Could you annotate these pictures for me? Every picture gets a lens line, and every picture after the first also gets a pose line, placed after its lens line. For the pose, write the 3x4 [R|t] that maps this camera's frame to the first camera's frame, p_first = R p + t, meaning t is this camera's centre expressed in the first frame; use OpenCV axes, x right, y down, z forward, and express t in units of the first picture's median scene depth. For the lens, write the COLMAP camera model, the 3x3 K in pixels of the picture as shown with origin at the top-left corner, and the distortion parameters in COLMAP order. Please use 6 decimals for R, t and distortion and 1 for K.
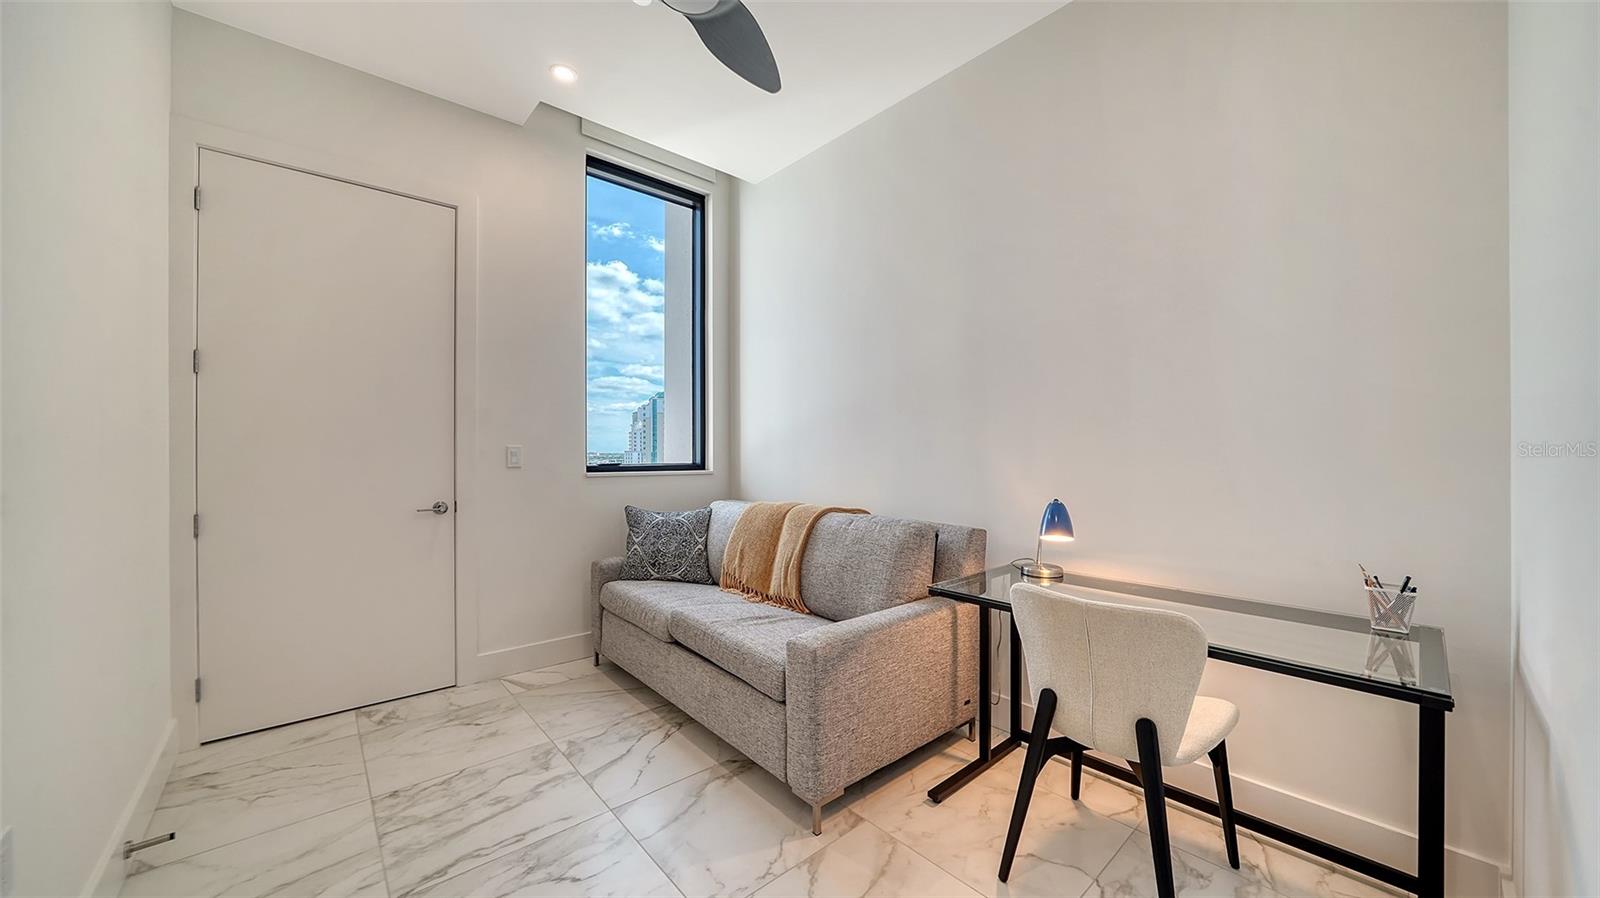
lens RADIAL K [[561.7, 0, 794.5], [0, 561.7, 453.3], [0, 0, 1]] dist [-0.001073, -0.000008]
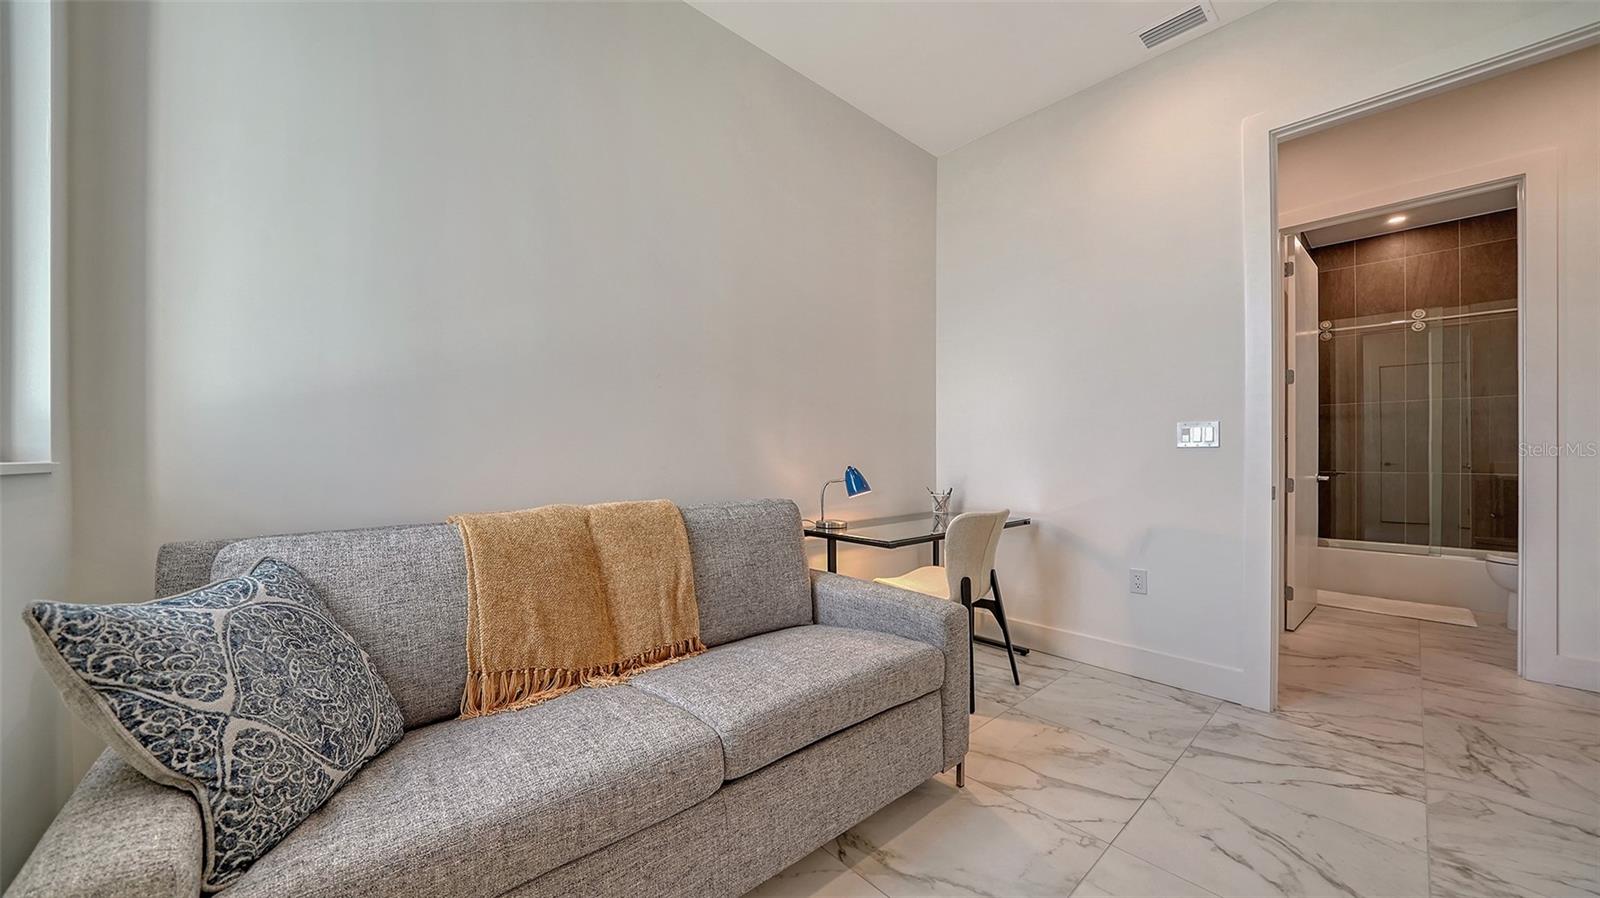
lens RADIAL K [[561.7, 0, 794.0], [0, 561.7, 452.7], [0, 0, 1]] dist [-0.001073, -0.000008]
pose [[-0.011573, 0.005050, 0.999920, -0.762092], [0.001200, 0.999987, -0.005037, 0.047421], [-0.999932, 0.001141, -0.011579, 1.001338]]
